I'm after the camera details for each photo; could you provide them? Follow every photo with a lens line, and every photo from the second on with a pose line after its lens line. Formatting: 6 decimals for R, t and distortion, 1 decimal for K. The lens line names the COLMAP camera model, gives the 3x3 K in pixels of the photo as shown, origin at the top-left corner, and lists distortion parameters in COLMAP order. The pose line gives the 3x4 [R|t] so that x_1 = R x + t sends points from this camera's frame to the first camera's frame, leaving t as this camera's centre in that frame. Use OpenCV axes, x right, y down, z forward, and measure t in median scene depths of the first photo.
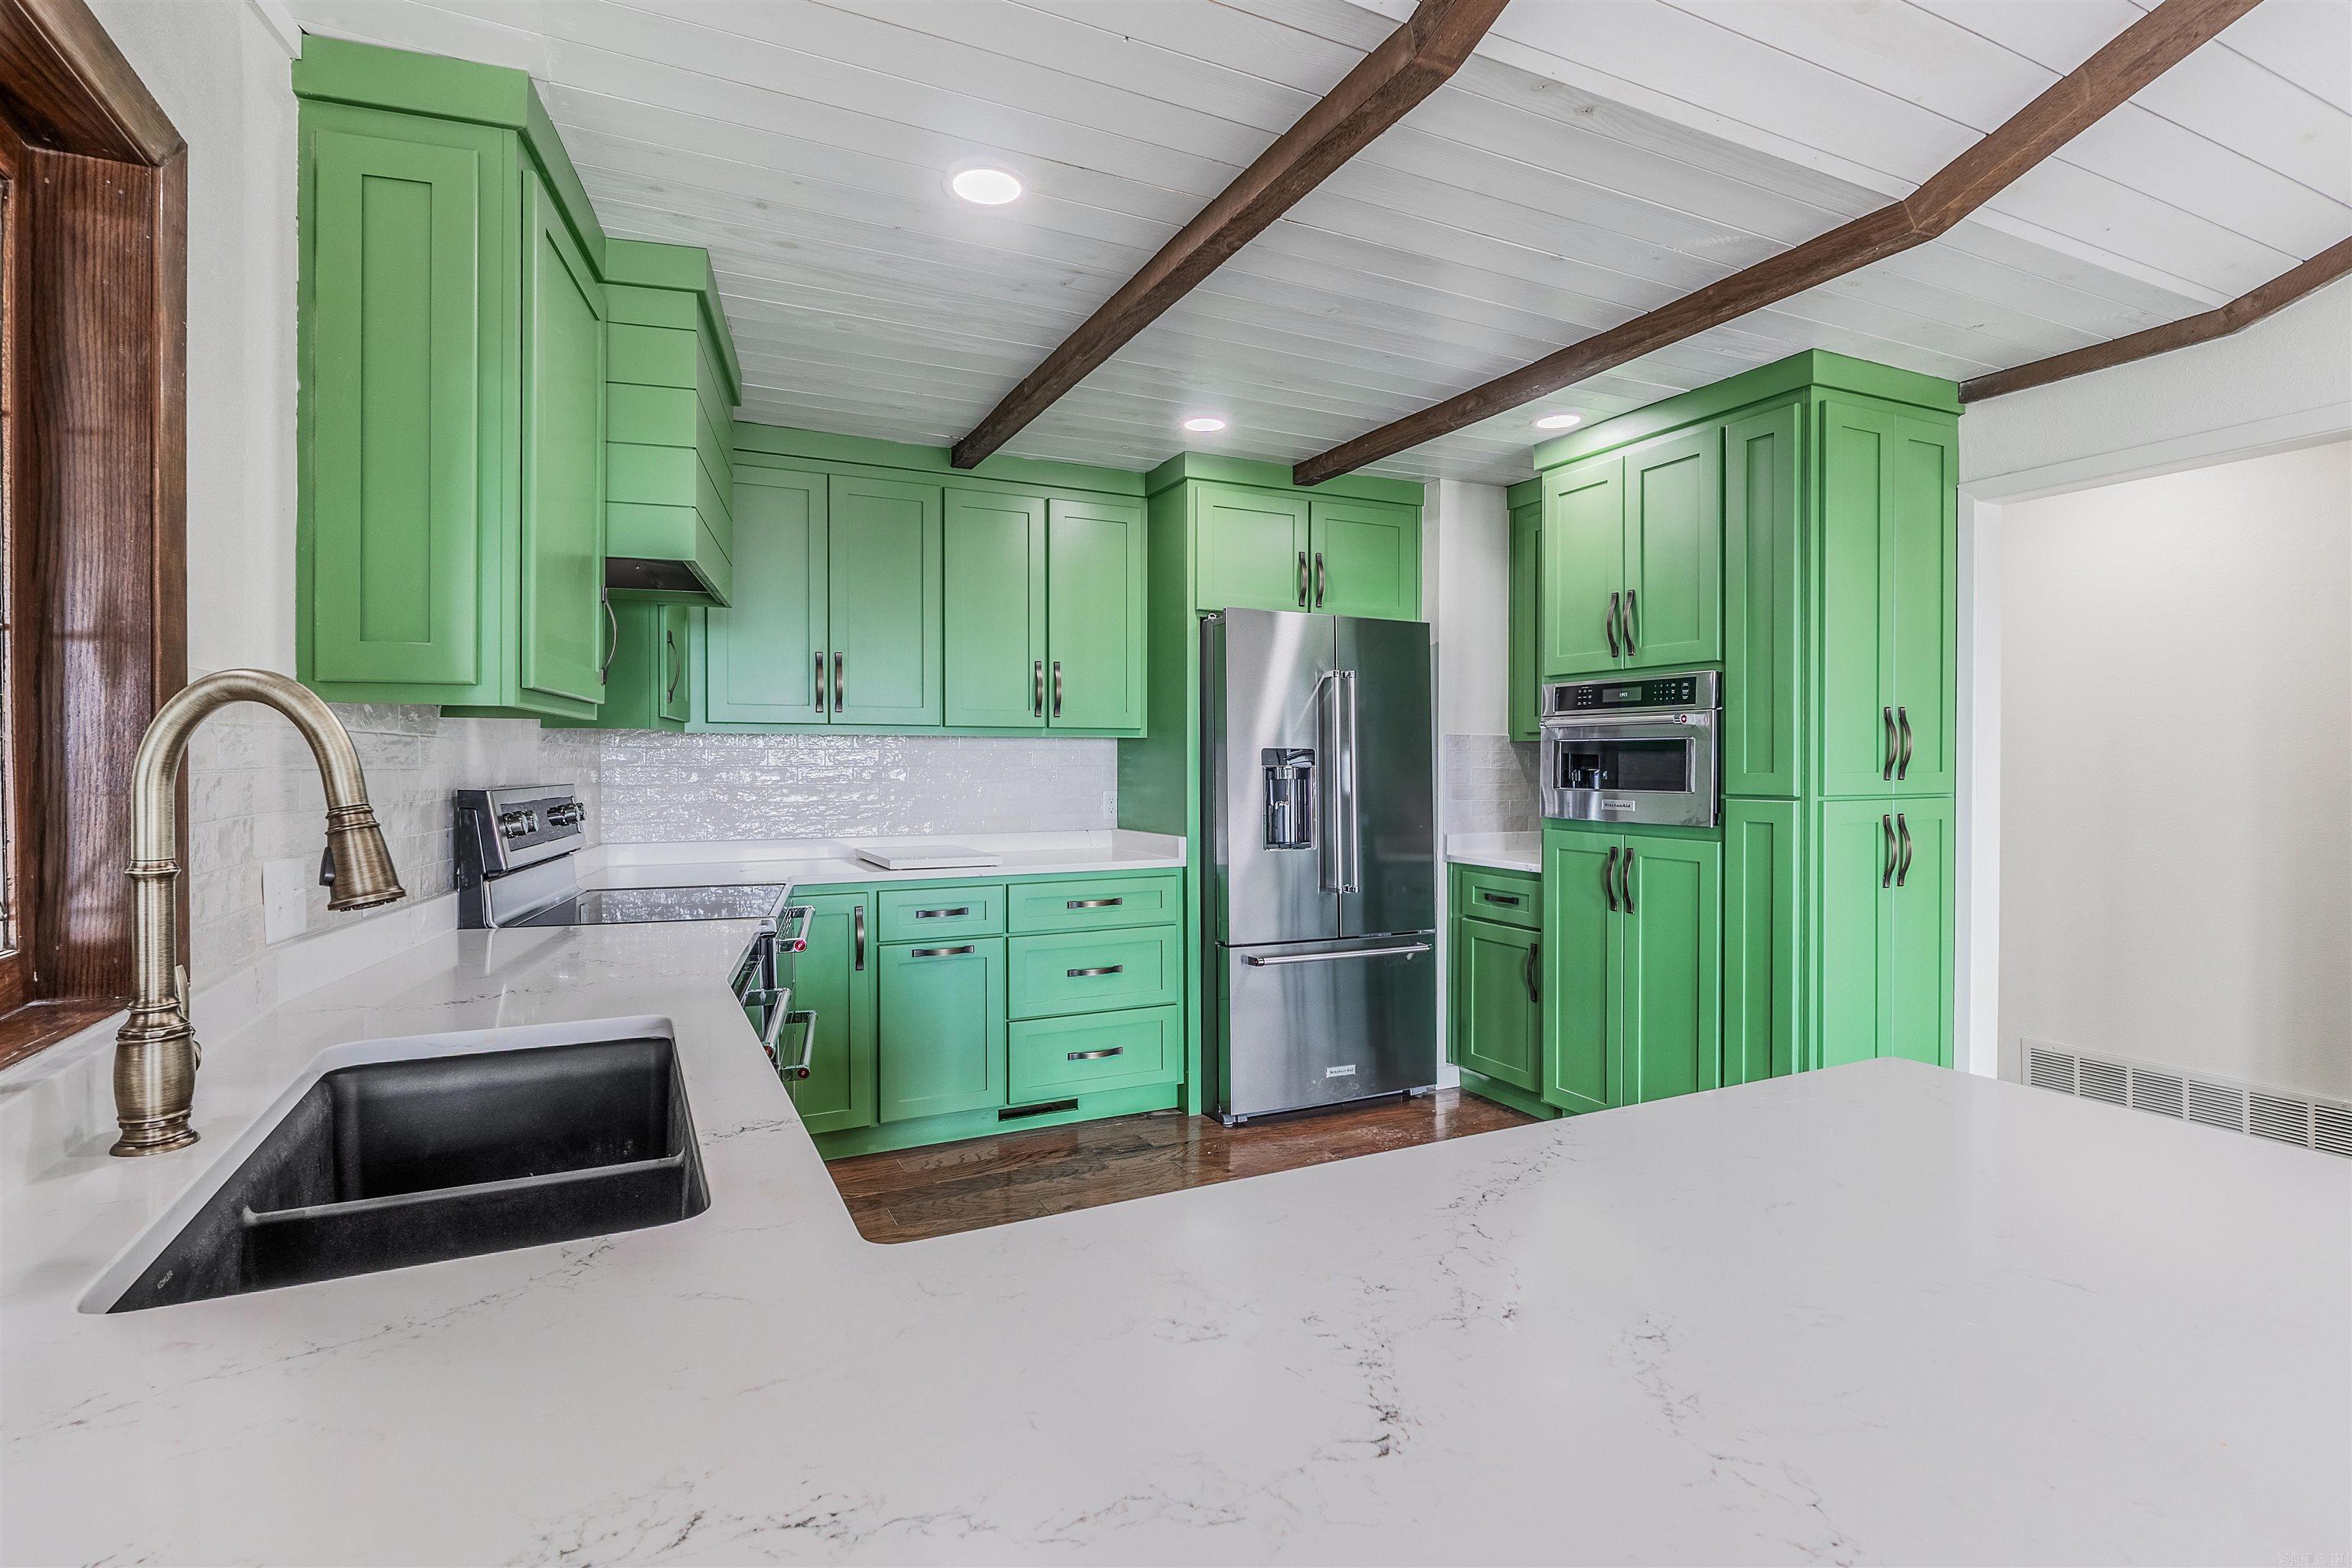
lens RADIAL K [[1139.2, 0, 1150.7], [0, 1139.2, 777.7], [0, 0, 1]] dist [0.000481, 0.001322]
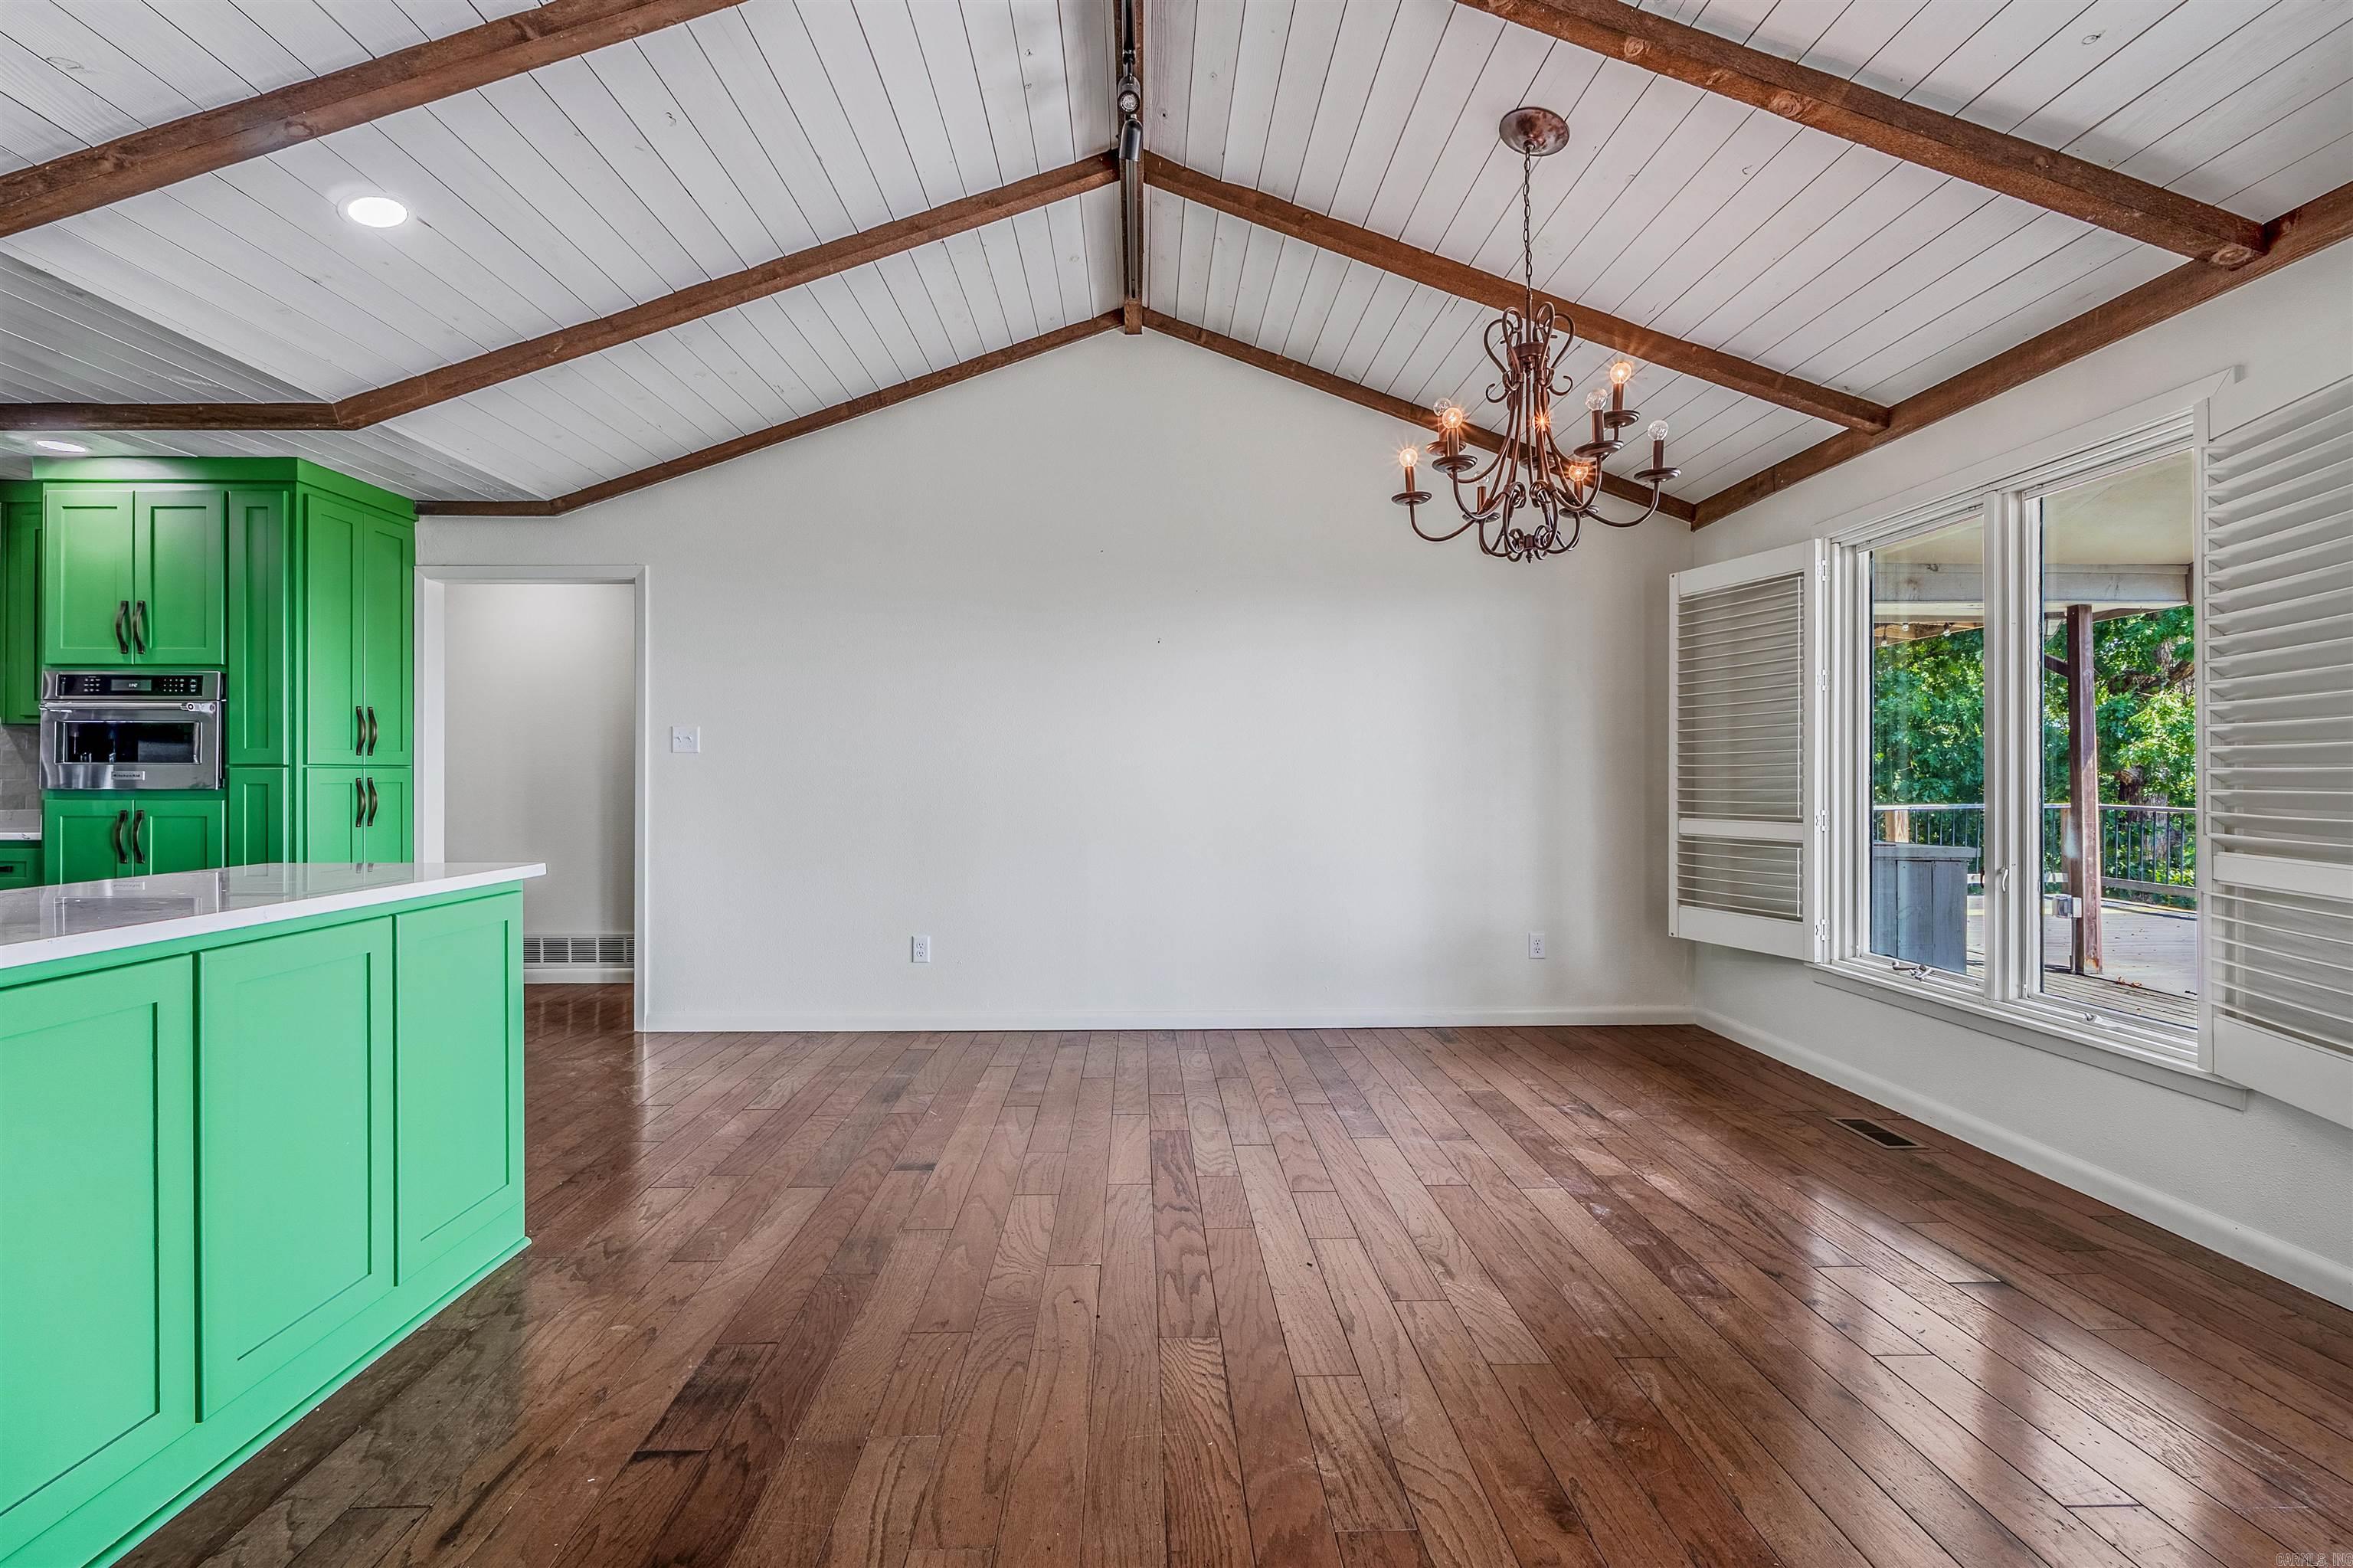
lens RADIAL K [[1045.3, 0, 1169.0], [0, 1045.3, 771.7], [0, 0, 1]] dist [-0.002995, -0.000610]
pose [[0.409612, 0.004059, 0.912251, -0.151494], [0.010164, 0.999908, -0.009013, 0.042022], [-0.912203, 0.012964, 0.409533, -0.477390]]
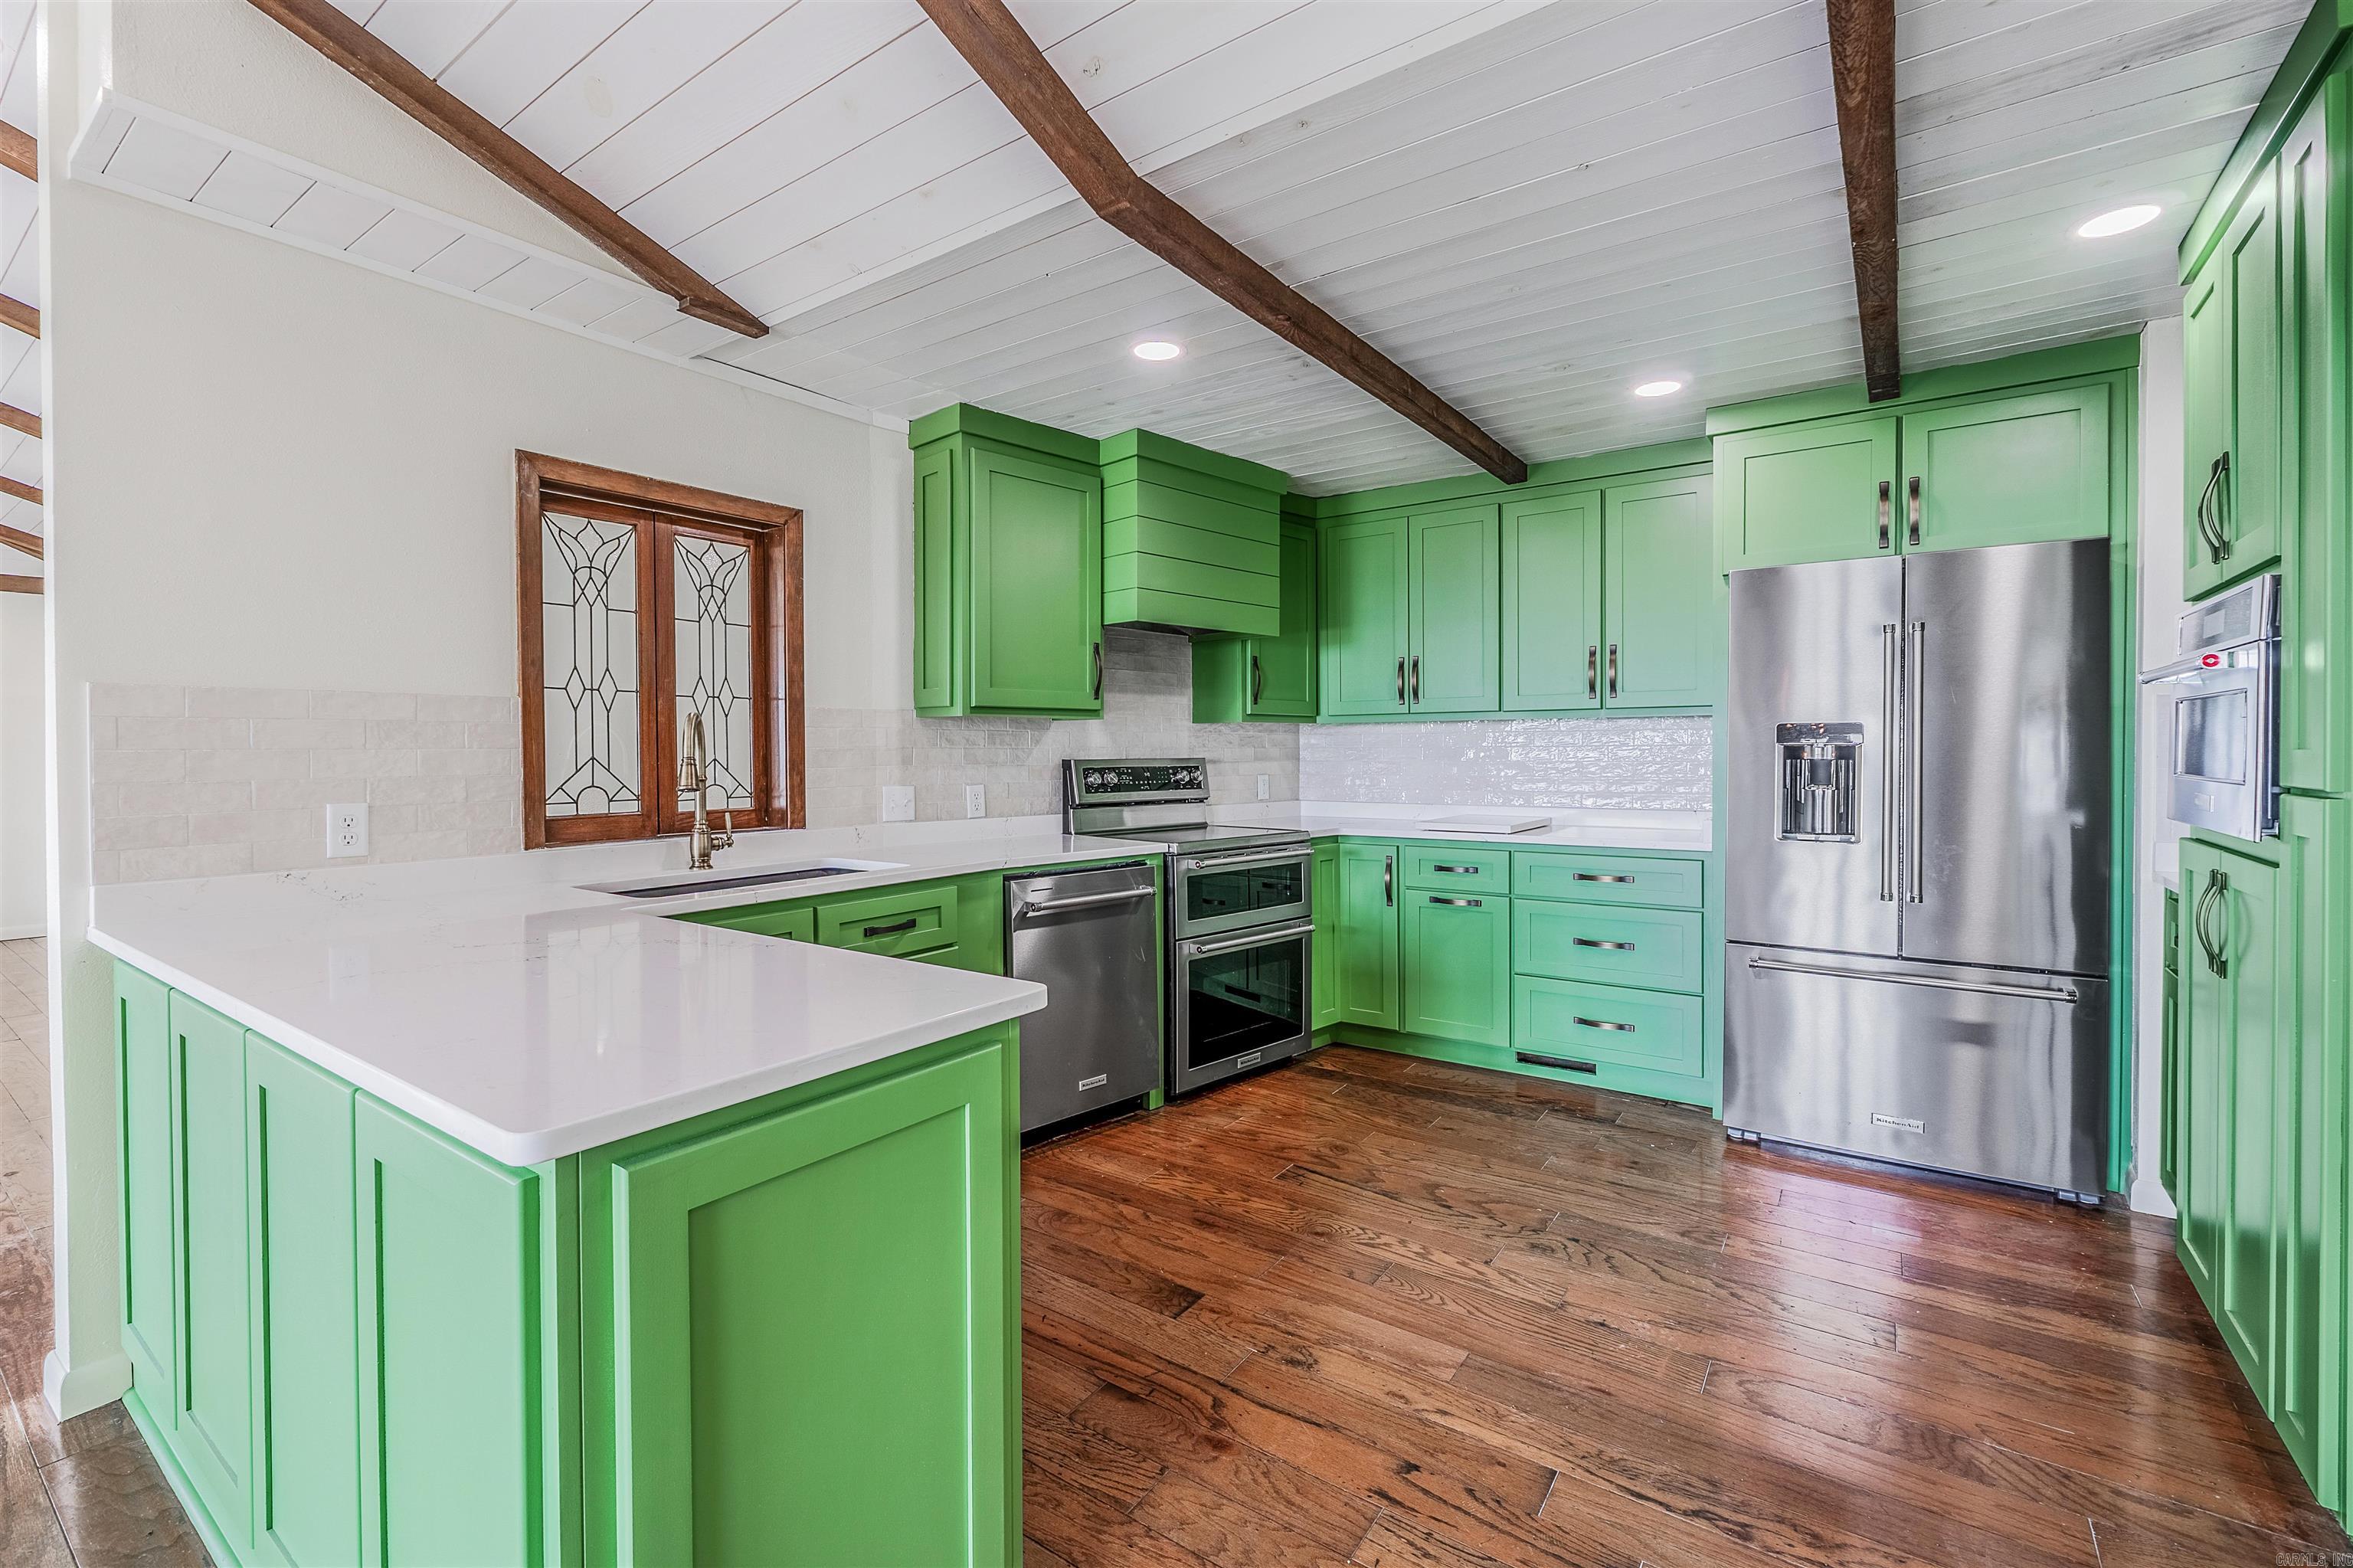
lens RADIAL K [[1015.6, 0, 1176.2], [0, 1015.6, 762.7], [0, 0, 1]] dist [0.001215, 0.000053]
pose [[0.483963, 0.009053, -0.875042, 0.629308], [-0.004934, 0.999959, 0.007617, 0.000816], [0.875074, 0.000631, 0.483988, 0.241566]]
